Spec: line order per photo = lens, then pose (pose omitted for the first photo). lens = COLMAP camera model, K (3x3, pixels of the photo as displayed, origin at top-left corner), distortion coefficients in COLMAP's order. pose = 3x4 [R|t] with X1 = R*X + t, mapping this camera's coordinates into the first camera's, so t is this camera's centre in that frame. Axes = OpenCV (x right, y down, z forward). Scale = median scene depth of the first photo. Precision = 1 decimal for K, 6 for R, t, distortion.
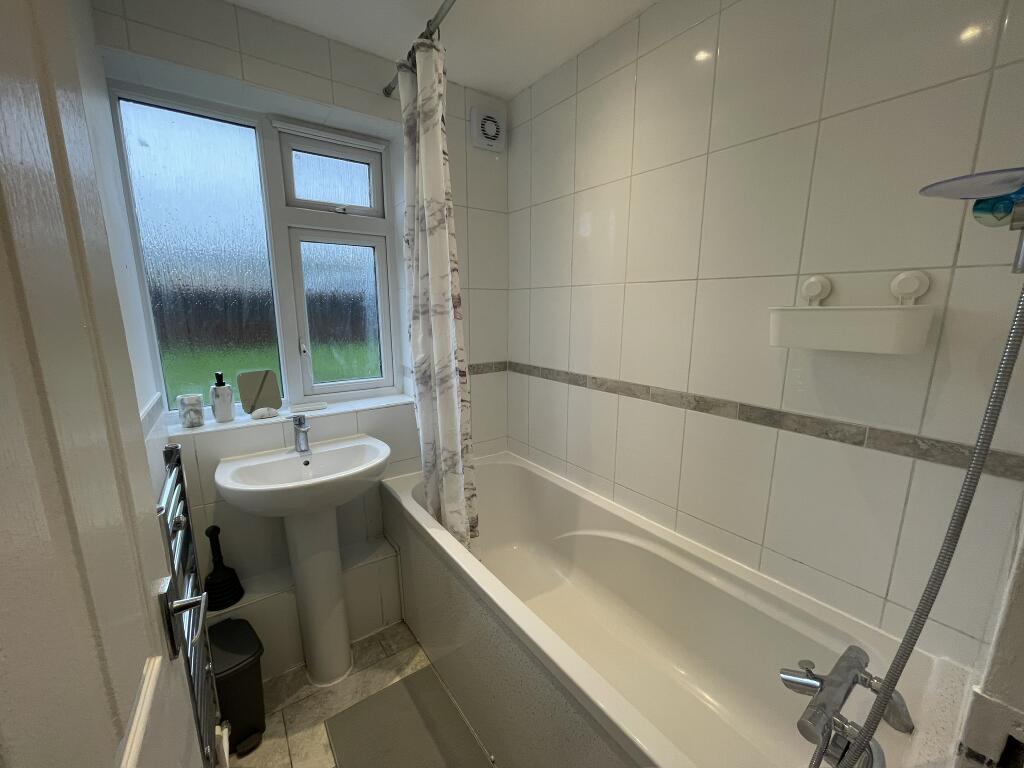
lens RADIAL K [[412.5, 0, 507.5], [0, 412.5, 386.1], [0, 0, 1]] dist [-0.002346, -0.000318]
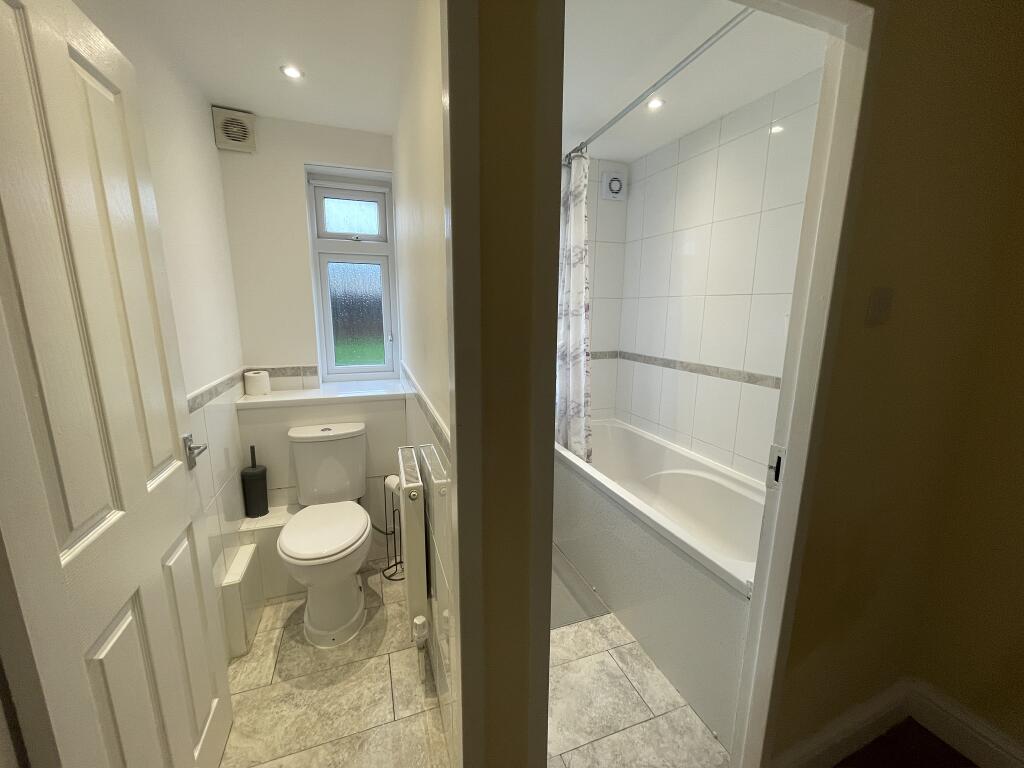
lens RADIAL K [[412.5, 0, 507.5], [0, 412.5, 386.1], [0, 0, 1]] dist [-0.002346, -0.000318]
pose [[0.963303, 0.056505, -0.262401, 0.014896], [-0.057300, 0.998346, 0.004628, 0.100293], [0.262229, 0.010578, 0.964948, -0.574644]]
